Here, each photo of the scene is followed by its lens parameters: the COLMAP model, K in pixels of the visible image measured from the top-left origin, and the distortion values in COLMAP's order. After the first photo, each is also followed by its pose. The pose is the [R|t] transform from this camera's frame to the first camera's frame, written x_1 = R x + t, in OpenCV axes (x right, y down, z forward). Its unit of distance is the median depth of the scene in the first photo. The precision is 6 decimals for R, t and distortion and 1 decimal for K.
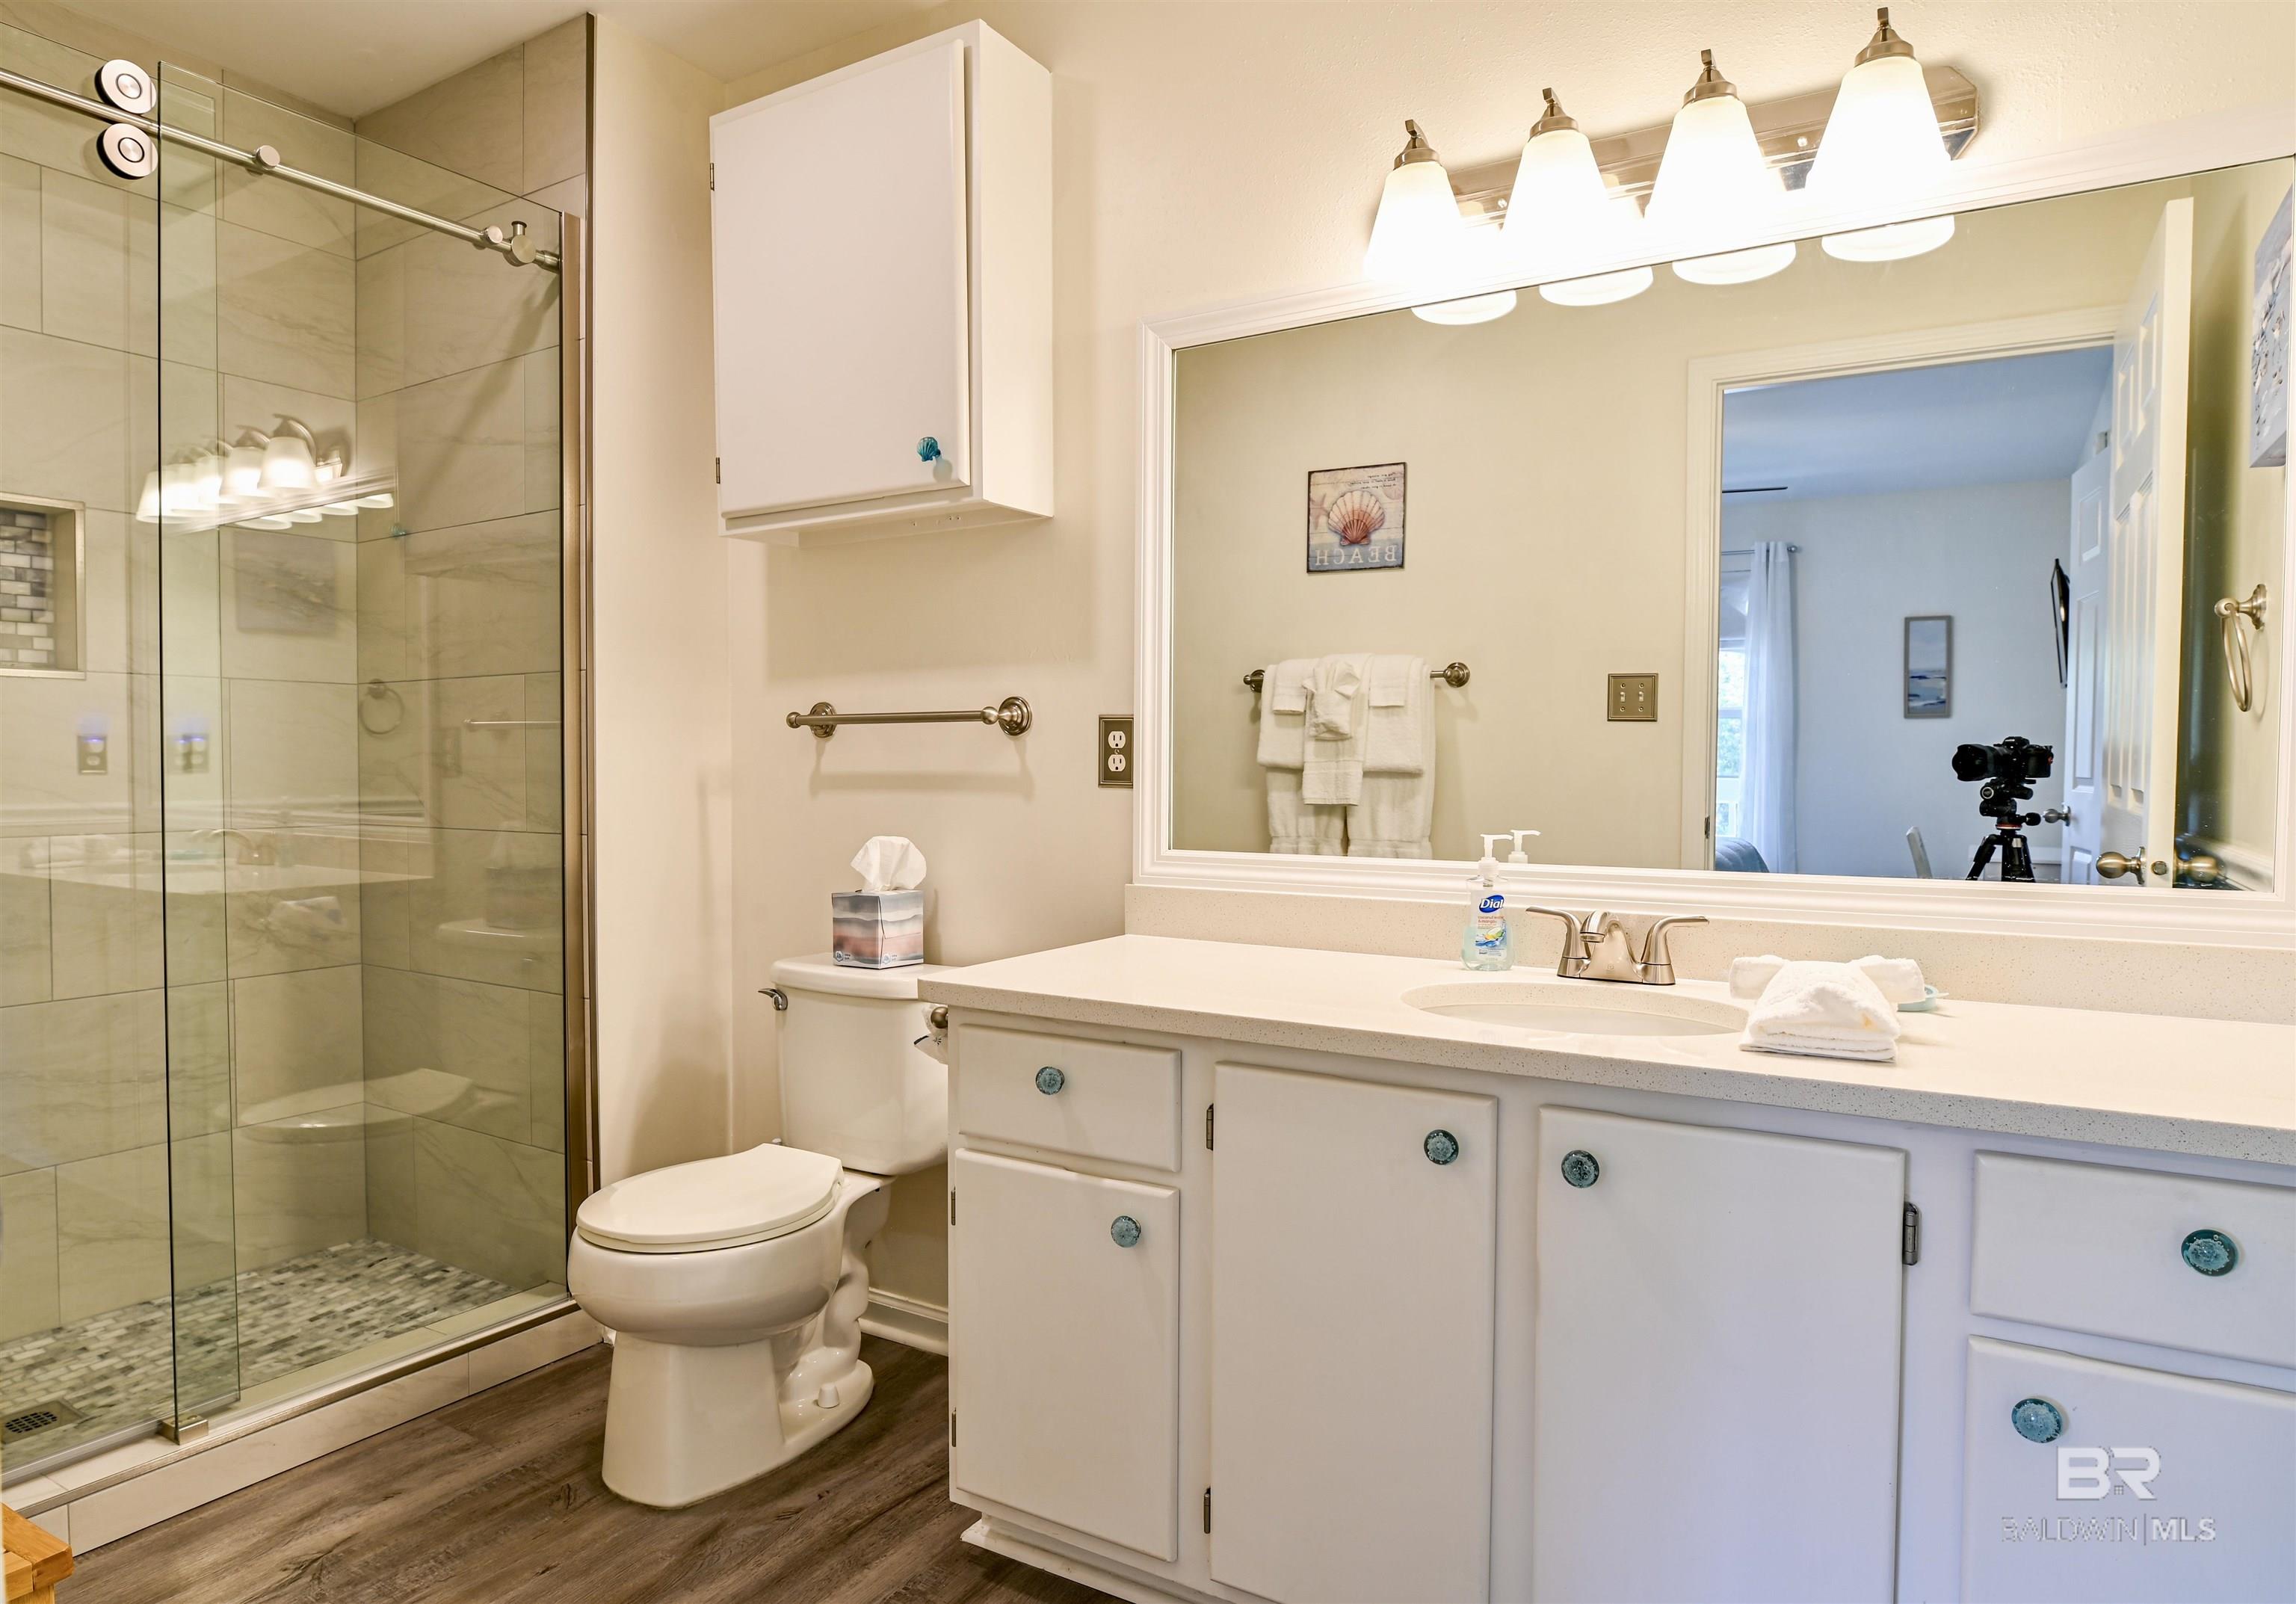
lens RADIAL K [[1395.0, 0, 1148.0], [0, 1395.0, 802.0], [0, 0, 1]] dist [-0.002262, 0.000119]
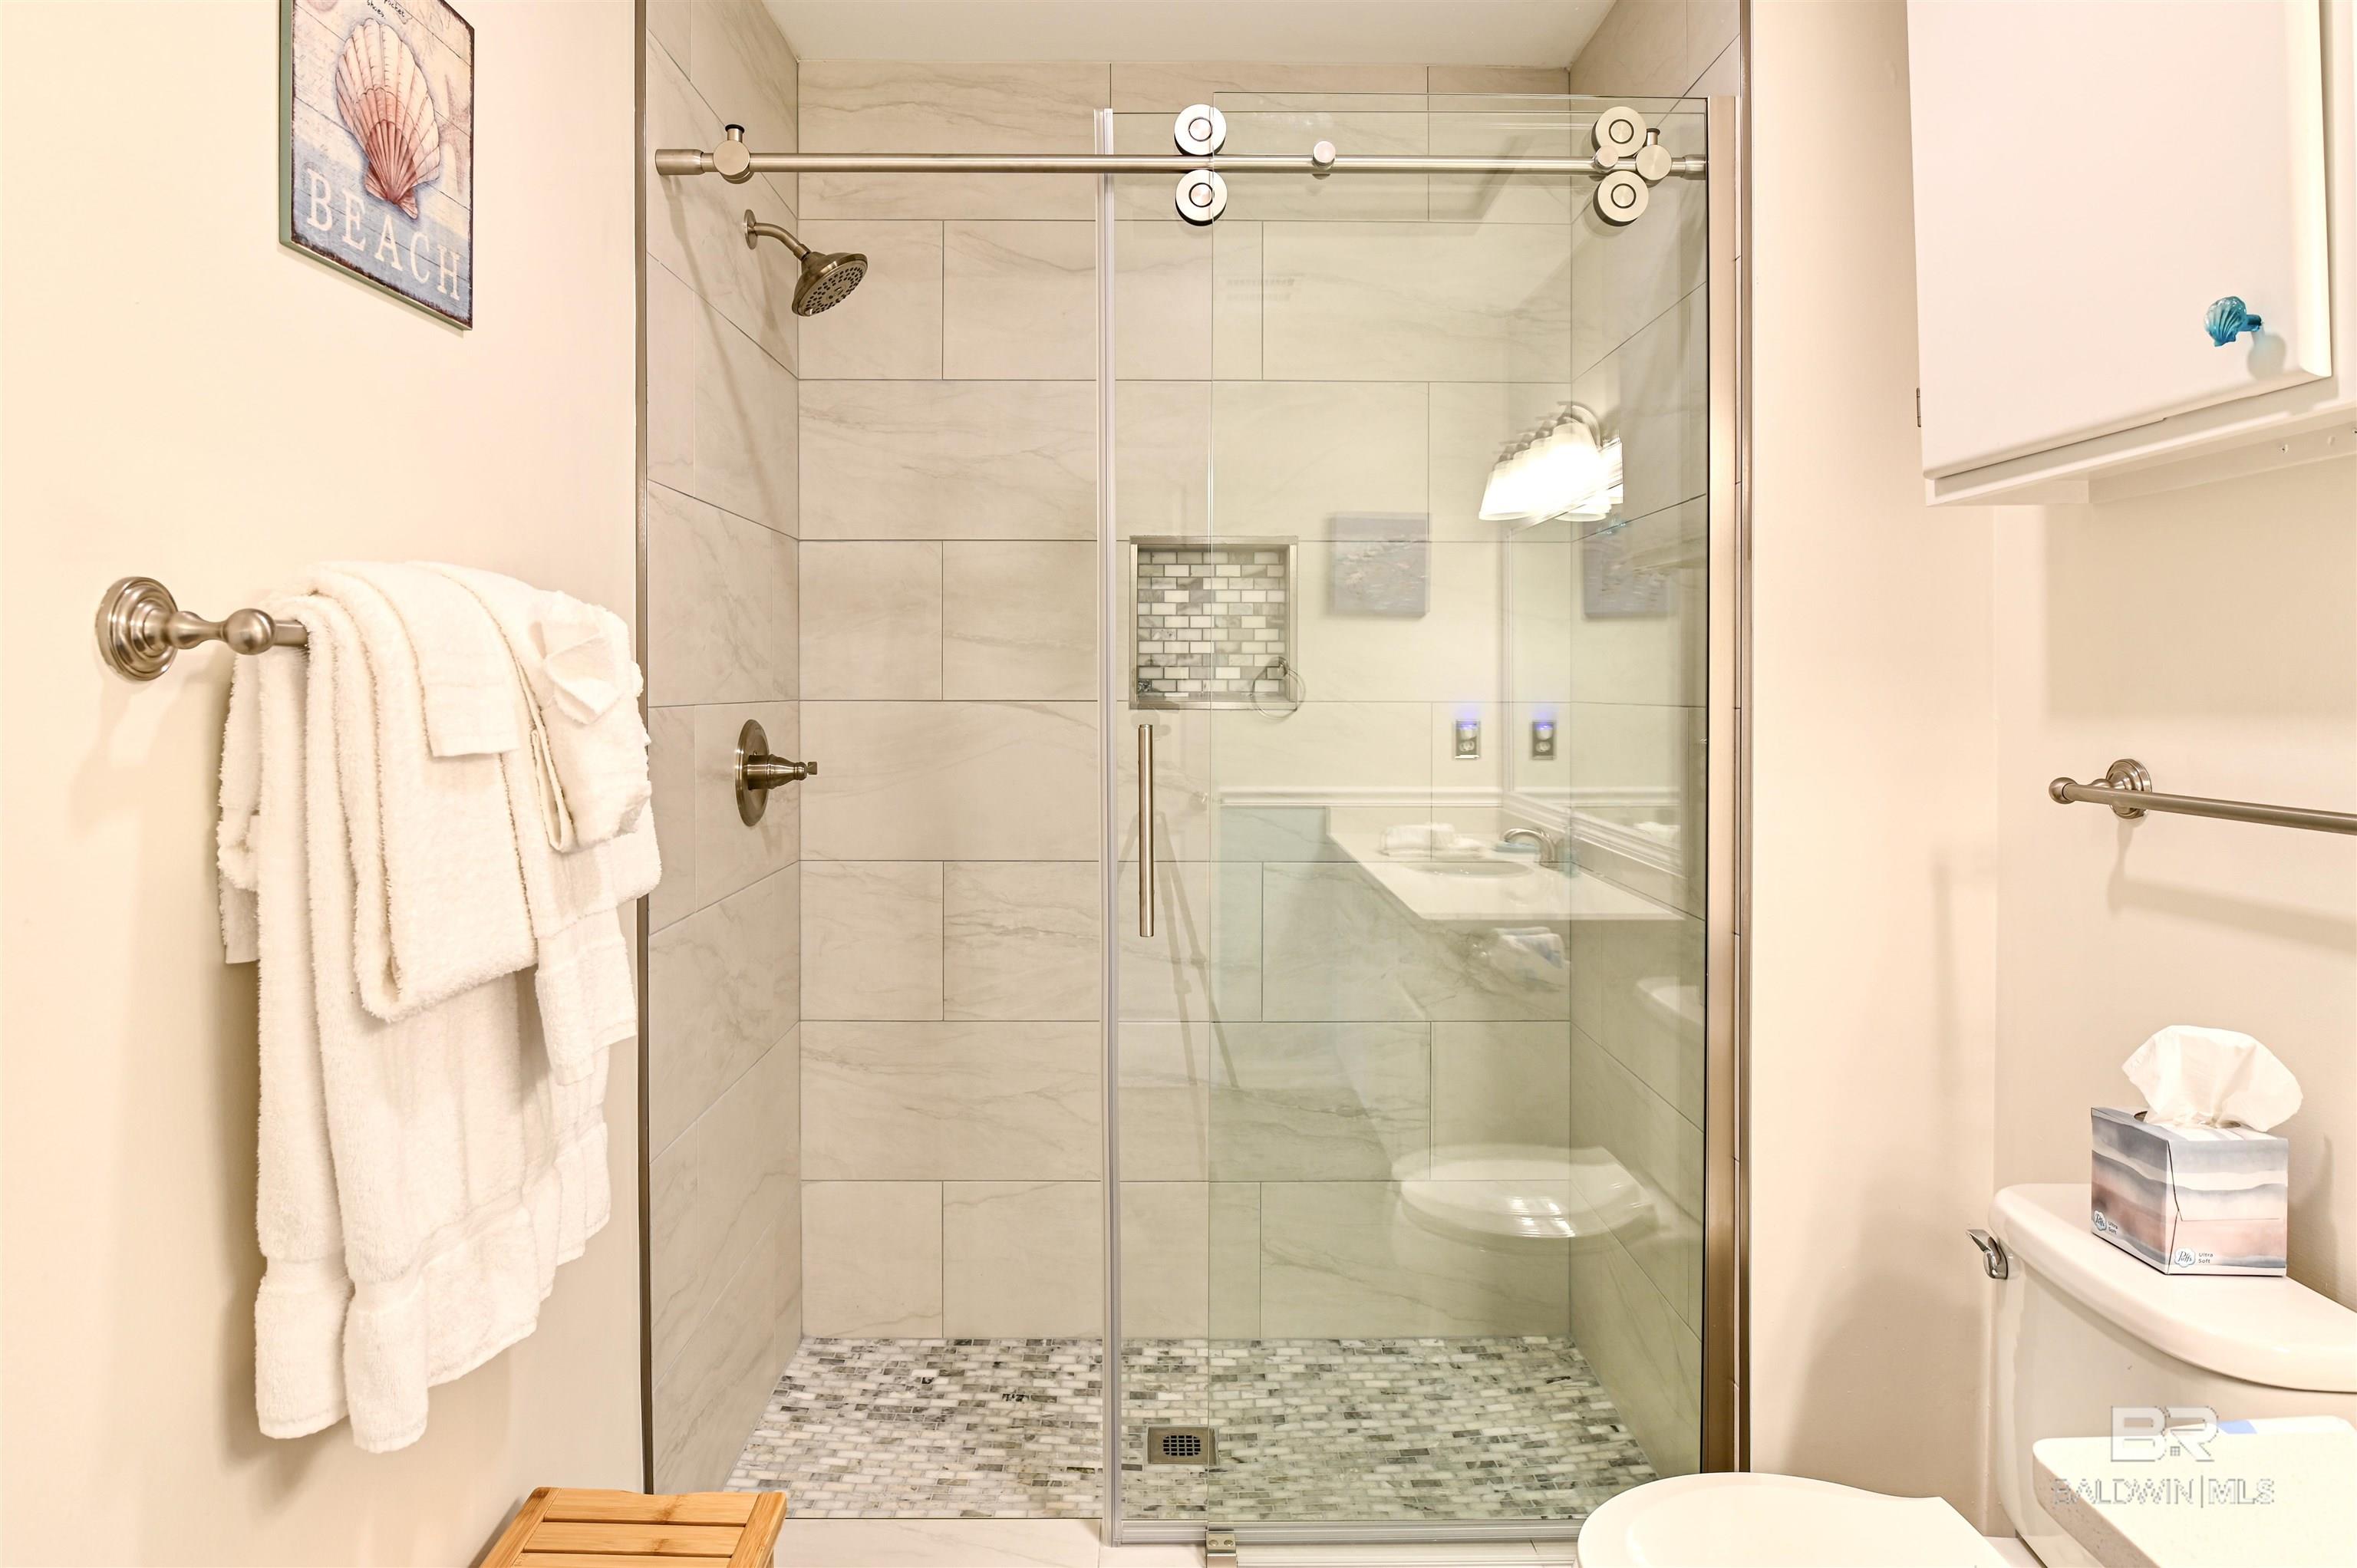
lens RADIAL K [[1414.0, 0, 1171.6], [0, 1414.0, 659.0], [0, 0, 1]] dist [-0.003538, -0.022025]
pose [[0.529244, -0.004046, -0.848460, 0.064160], [-0.036169, 0.998972, -0.027325, -0.089331], [0.847699, 0.045149, 0.528553, 0.360024]]
